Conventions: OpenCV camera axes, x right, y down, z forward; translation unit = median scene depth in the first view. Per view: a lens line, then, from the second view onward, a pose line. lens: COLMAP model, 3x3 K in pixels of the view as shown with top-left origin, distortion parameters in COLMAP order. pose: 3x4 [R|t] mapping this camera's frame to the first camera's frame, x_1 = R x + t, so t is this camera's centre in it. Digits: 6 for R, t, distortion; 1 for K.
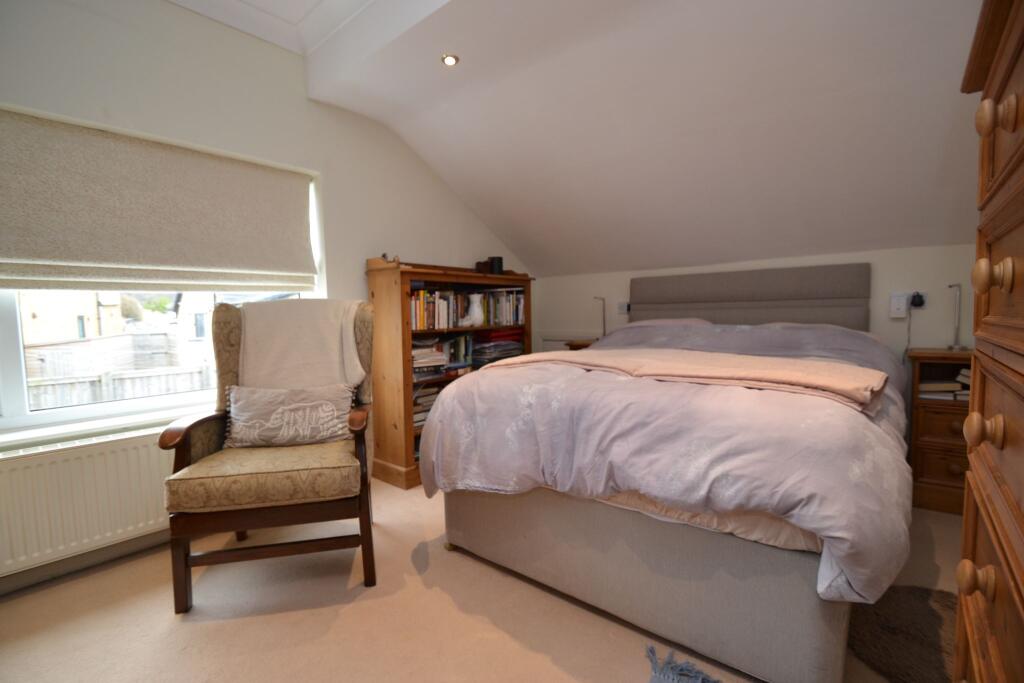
lens RADIAL K [[463.3, 0, 512.0], [0, 463.3, 341.5], [0, 0, 1]] dist [0.010577, -0.015598]
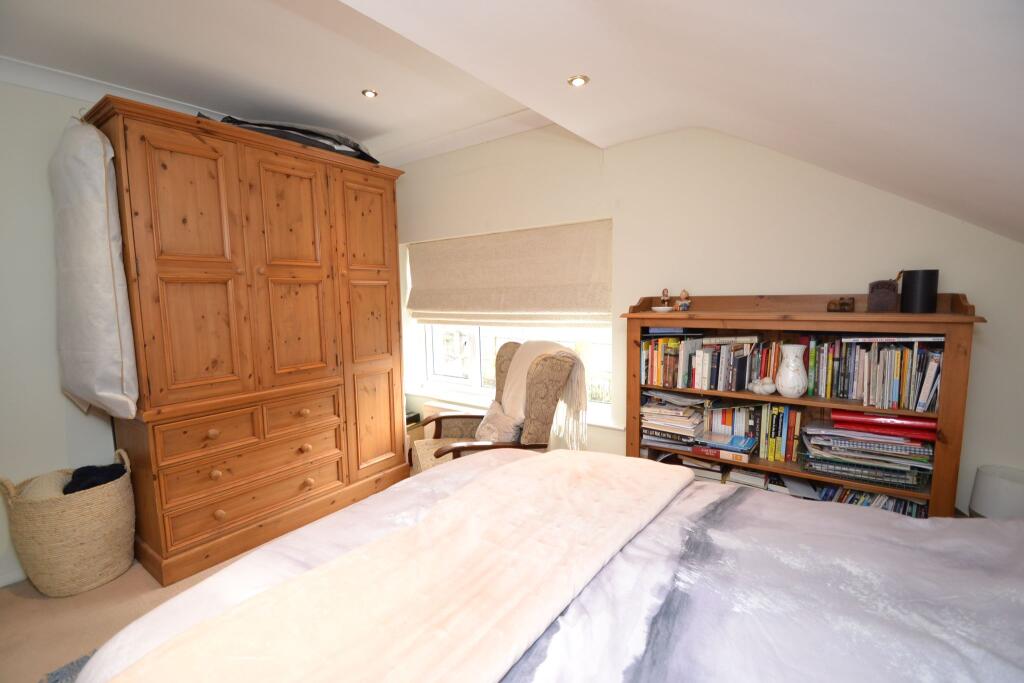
lens RADIAL K [[453.2, 0, 507.0], [0, 453.2, 341.6], [0, 0, 1]] dist [0.015710, -0.017347]
pose [[0.062625, 0.120850, -0.990693, 0.562925], [-0.046454, 0.991919, 0.118063, -0.181210], [0.996955, 0.038628, 0.067733, 0.659749]]
